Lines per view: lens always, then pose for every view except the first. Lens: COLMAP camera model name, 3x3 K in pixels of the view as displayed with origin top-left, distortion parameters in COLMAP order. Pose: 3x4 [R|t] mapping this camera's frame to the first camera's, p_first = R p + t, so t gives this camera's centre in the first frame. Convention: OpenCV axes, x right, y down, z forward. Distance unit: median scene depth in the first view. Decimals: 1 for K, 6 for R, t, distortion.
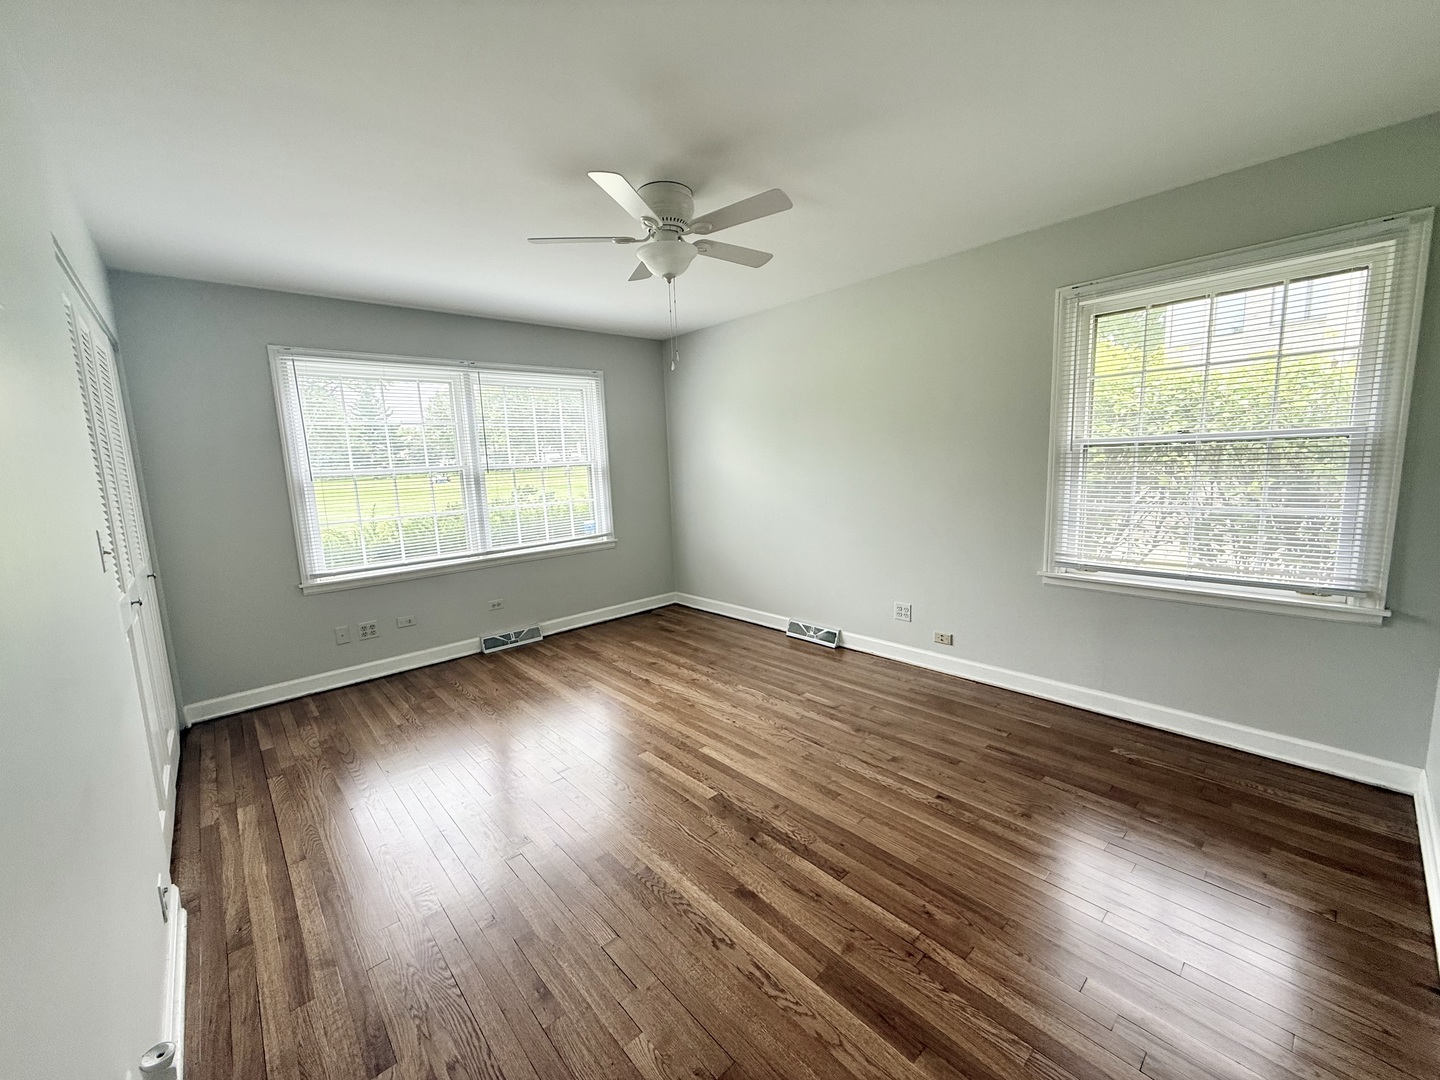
lens RADIAL K [[574.1, 0, 721.6], [0, 574.1, 539.8], [0, 0, 1]] dist [0.001404, -0.000707]
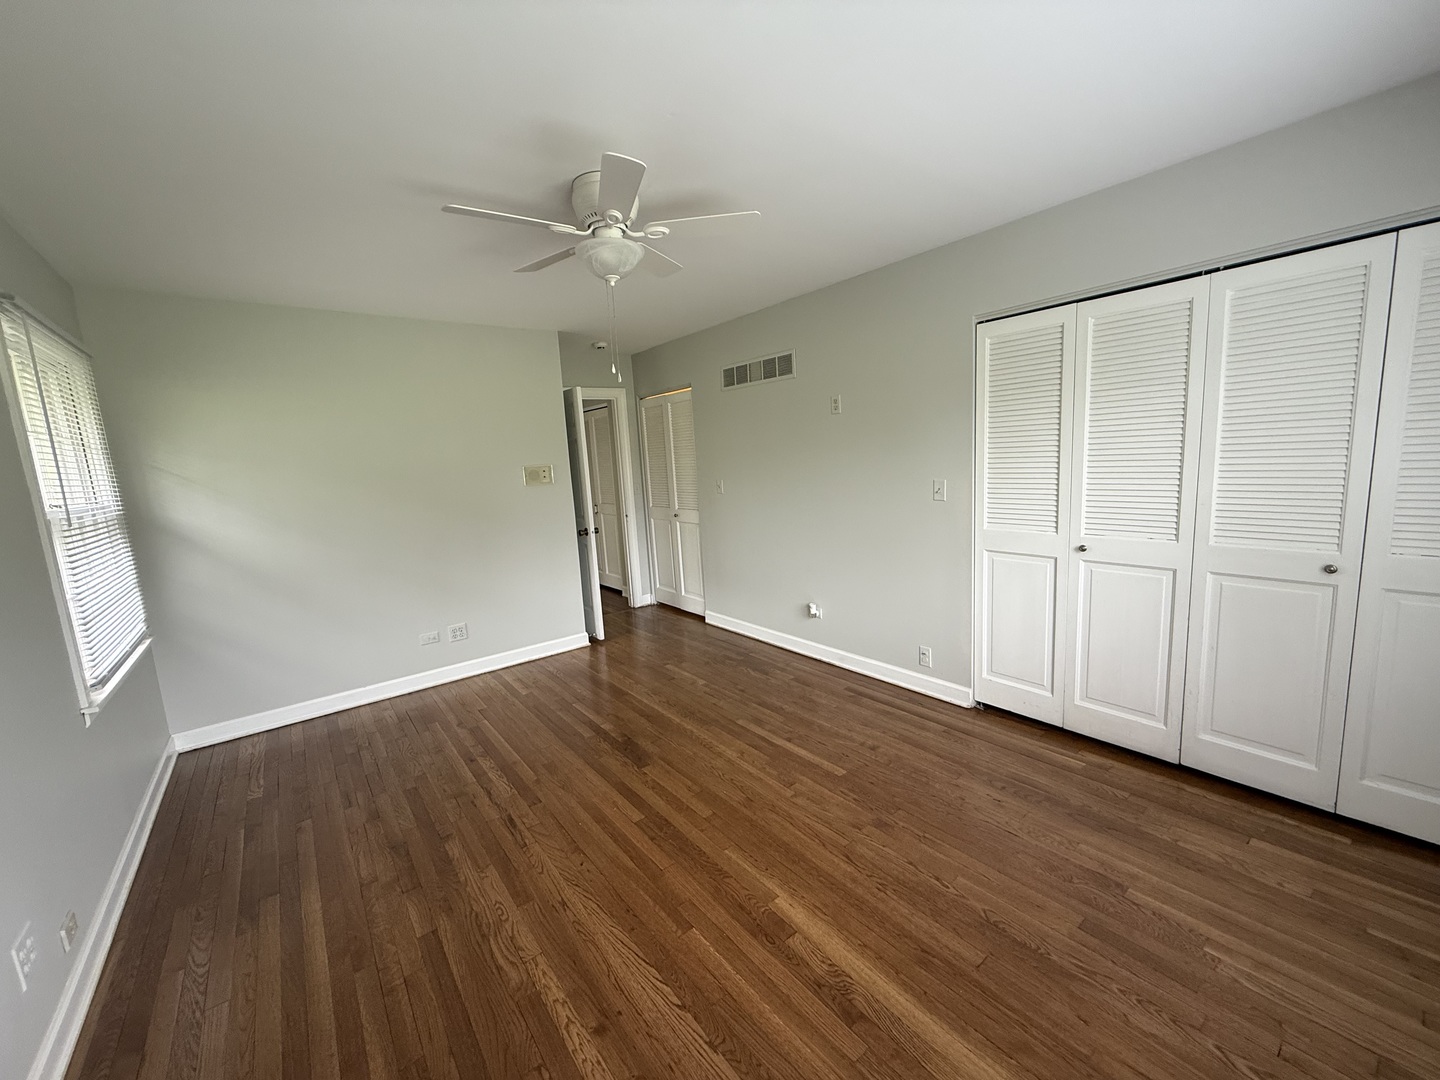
lens RADIAL K [[574.1, 0, 719.3], [0, 574.1, 541.6], [0, 0, 1]] dist [0.001404, -0.000707]
pose [[-0.992099, 0.086072, 0.091272, -0.273693], [0.108599, 0.953453, 0.281306, -0.267132], [-0.062811, 0.288995, -0.955268, 1.752912]]
